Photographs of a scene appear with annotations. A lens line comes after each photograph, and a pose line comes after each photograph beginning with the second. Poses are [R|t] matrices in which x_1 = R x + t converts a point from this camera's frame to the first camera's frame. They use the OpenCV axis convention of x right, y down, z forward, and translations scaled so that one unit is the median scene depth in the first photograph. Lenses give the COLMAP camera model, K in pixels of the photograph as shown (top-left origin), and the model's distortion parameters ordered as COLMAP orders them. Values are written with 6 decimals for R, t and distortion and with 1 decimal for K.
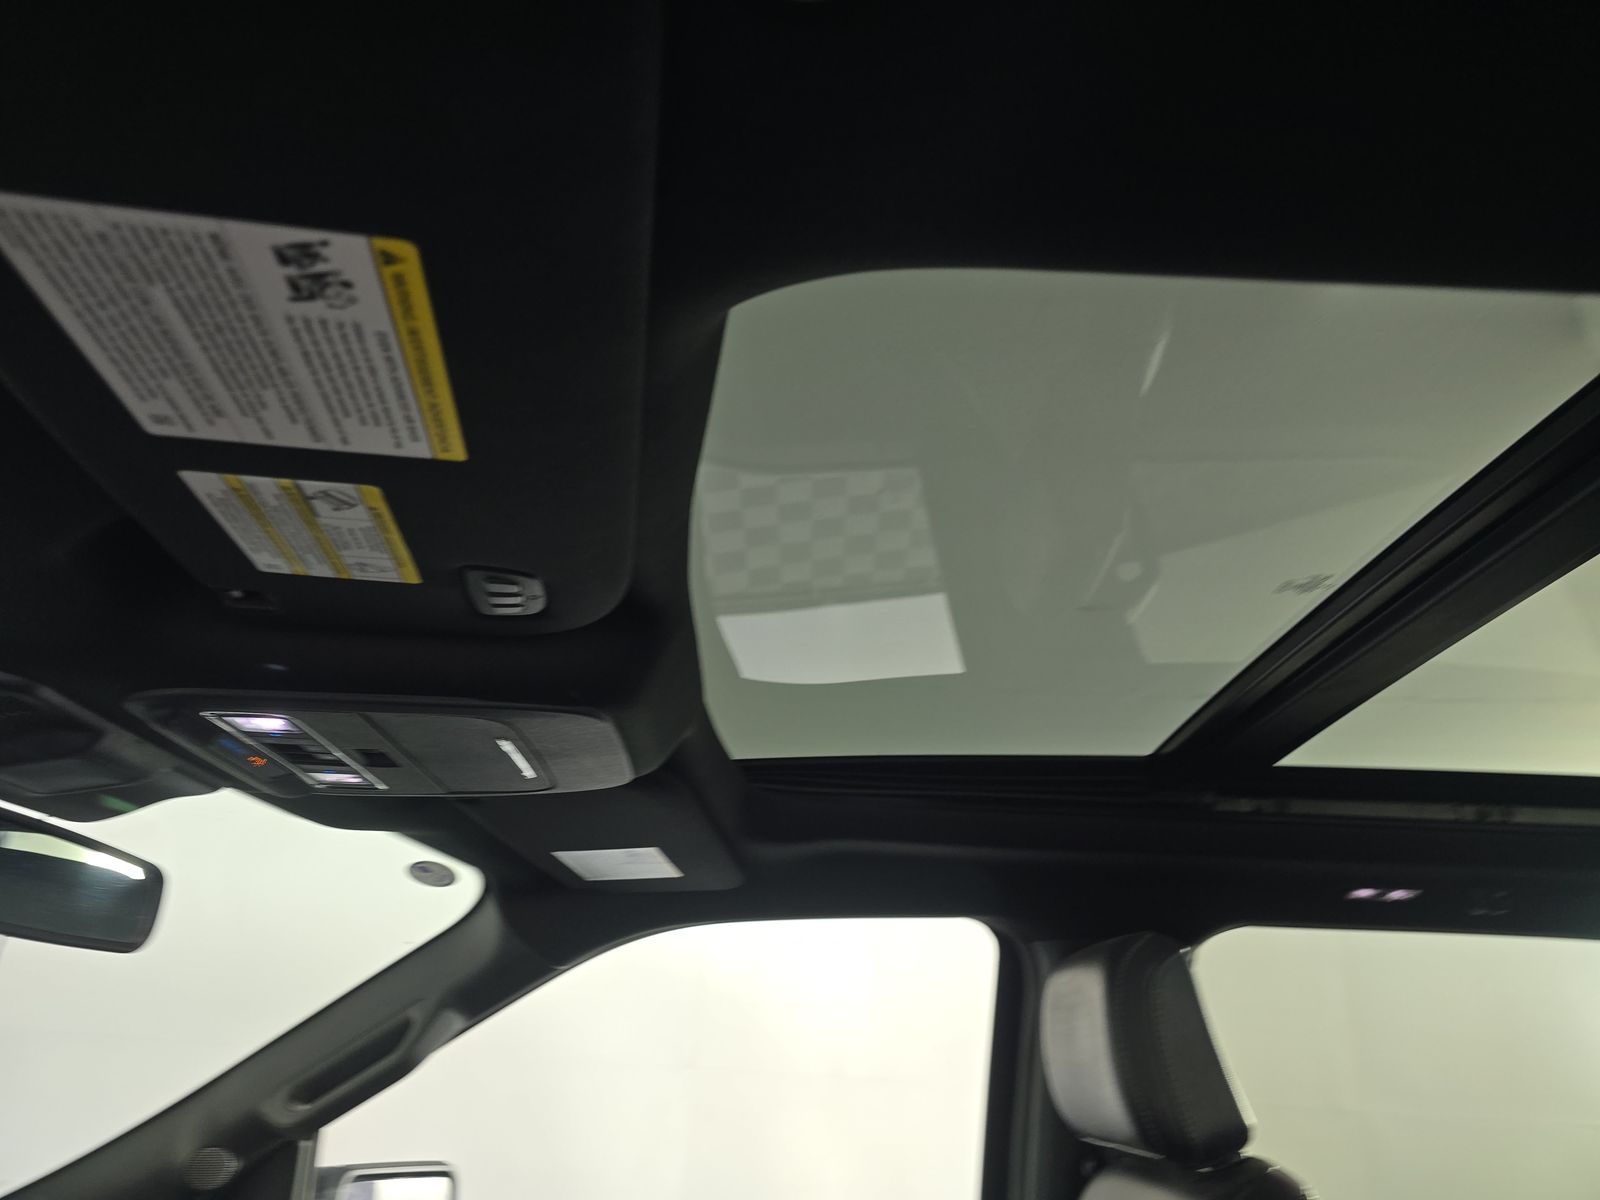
lens RADIAL K [[1066.1, 0, 784.2], [0, 1066.1, 618.8], [0, 0, 1]] dist [0.028045, -0.042262]
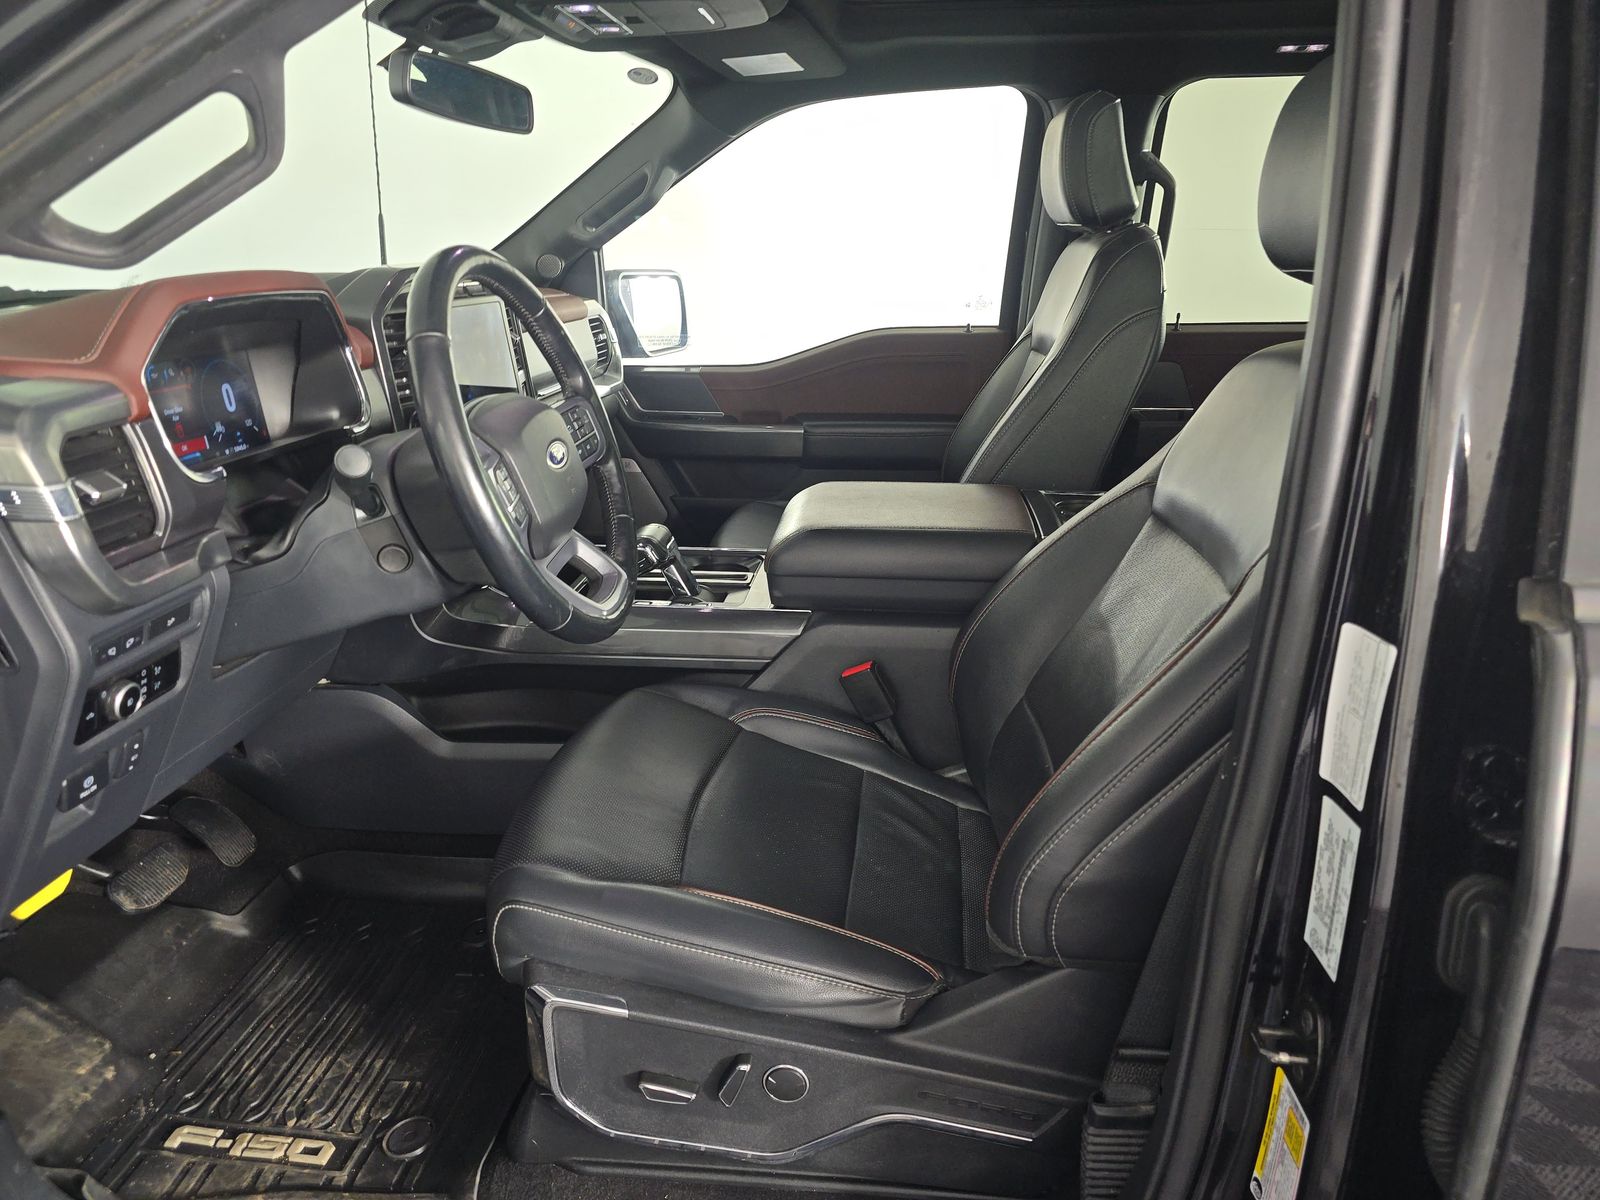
lens RADIAL K [[1066.1, 0, 784.2], [0, 1066.1, 618.8], [0, 0, 1]] dist [0.028045, -0.042262]
pose [[0.990432, 0.010886, -0.137572, 0.096898], [0.084266, 0.741754, 0.665357, -0.202606], [0.109288, -0.670583, 0.733740, -0.672600]]
